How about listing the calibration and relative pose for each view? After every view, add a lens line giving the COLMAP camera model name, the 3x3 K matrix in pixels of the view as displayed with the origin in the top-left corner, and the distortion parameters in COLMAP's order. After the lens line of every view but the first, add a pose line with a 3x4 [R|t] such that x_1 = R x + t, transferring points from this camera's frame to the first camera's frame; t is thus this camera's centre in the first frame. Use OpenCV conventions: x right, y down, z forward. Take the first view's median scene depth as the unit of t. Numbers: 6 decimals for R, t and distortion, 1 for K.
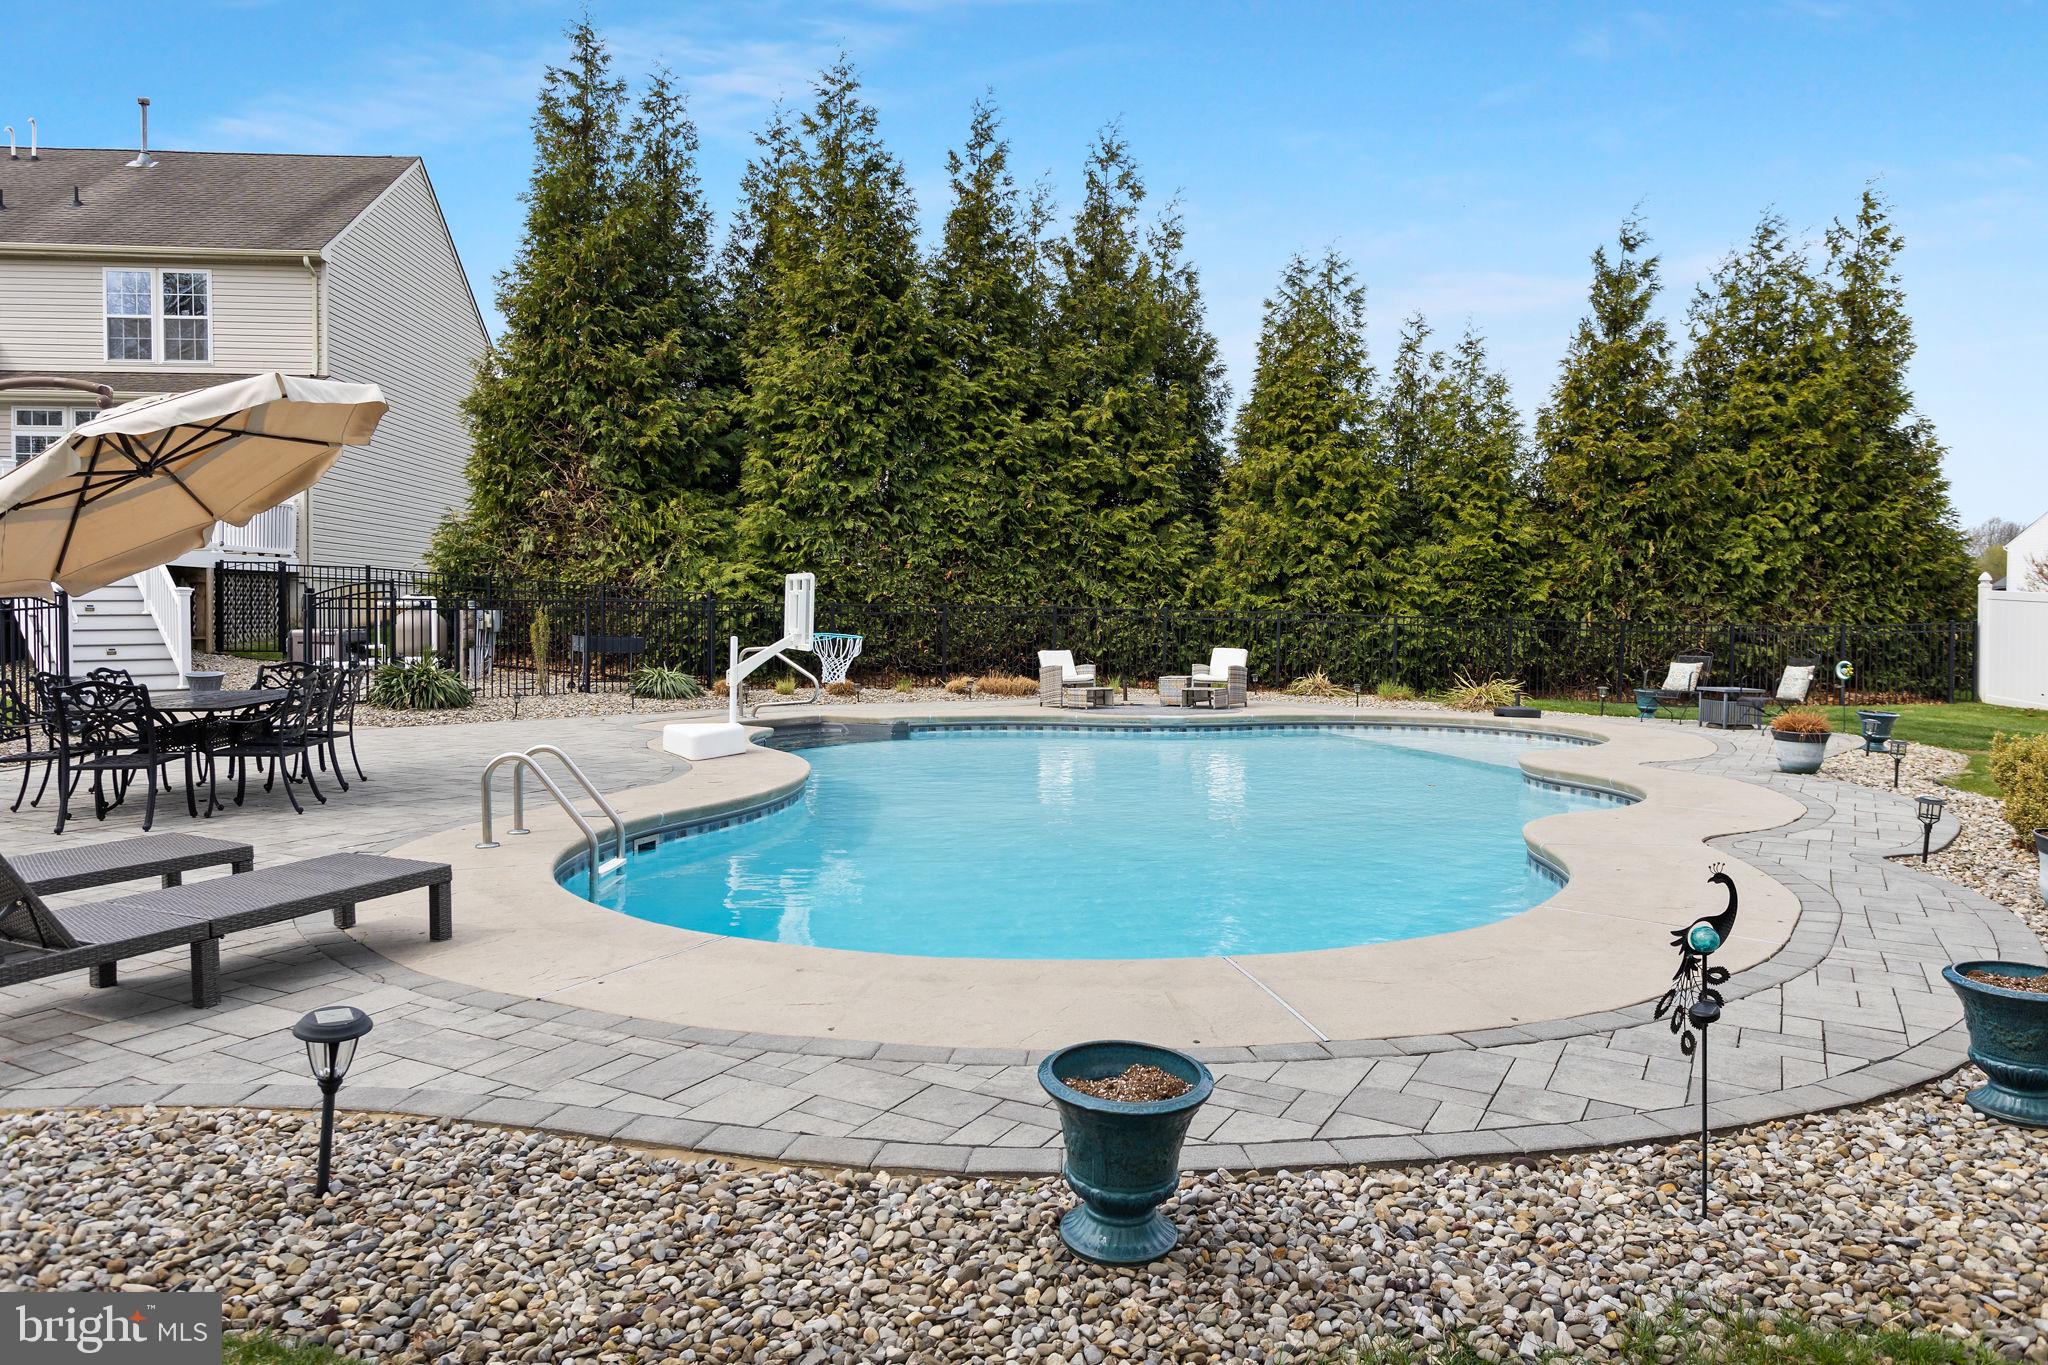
lens RADIAL K [[1366.4, 0, 1024.0], [0, 1366.4, 682.5], [0, 0, 1]] dist [0.013811, -0.001400]
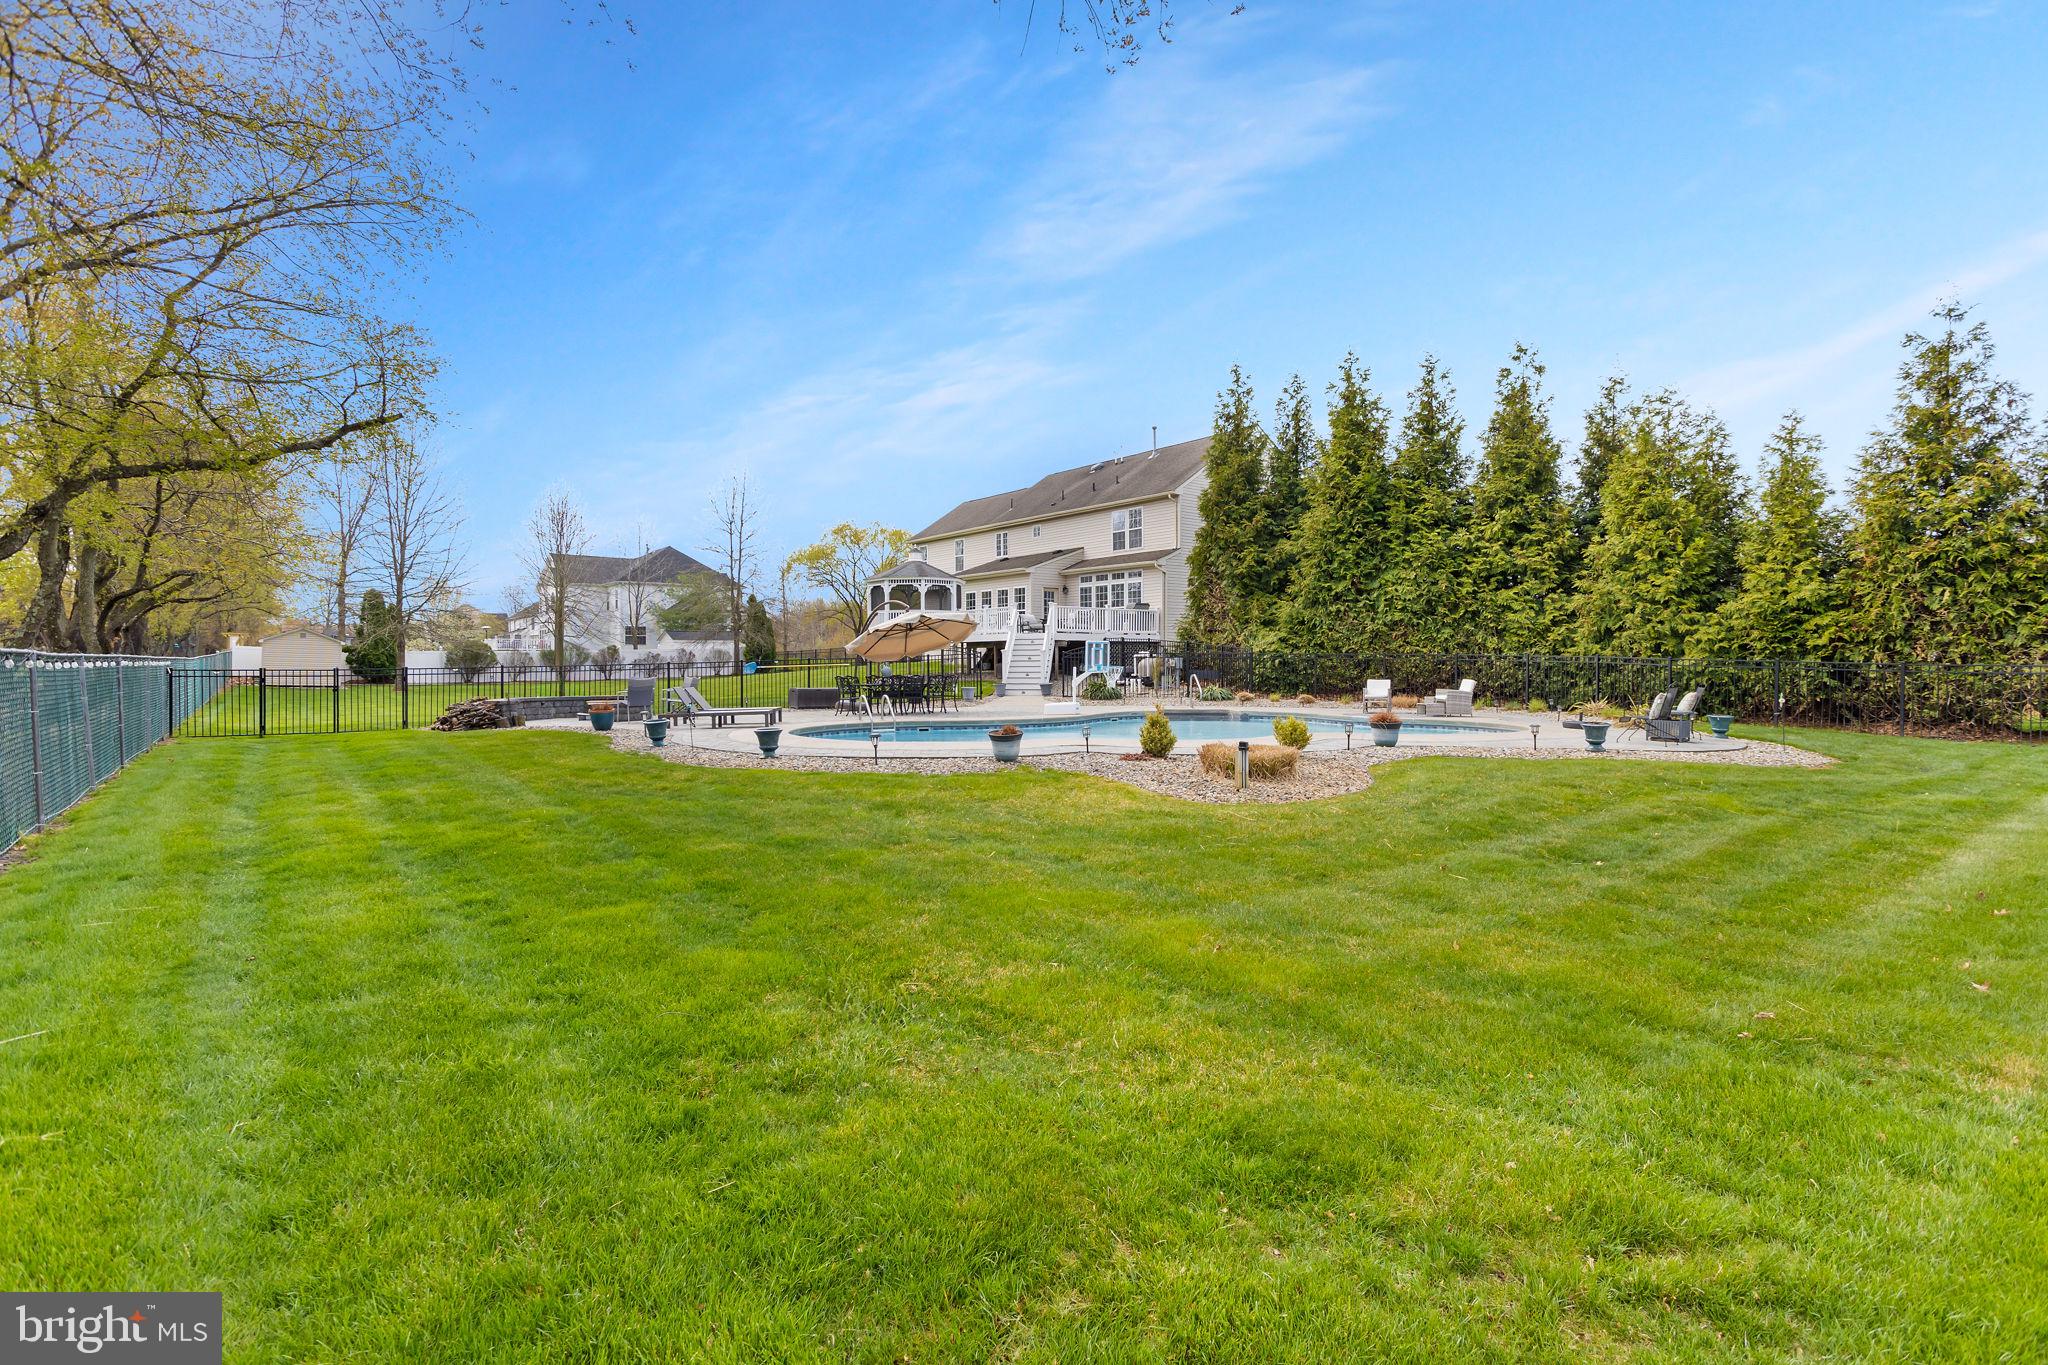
lens RADIAL K [[1000.2, 0, 1020.4], [0, 1000.2, 681.1], [0, 0, 1]] dist [-0.001044, -0.000244]
pose [[0.532700, 0.014101, -0.846187, 0.726393], [-0.047081, 0.998807, -0.012995, 0.013077], [0.844994, 0.046762, 0.532728, -0.015737]]
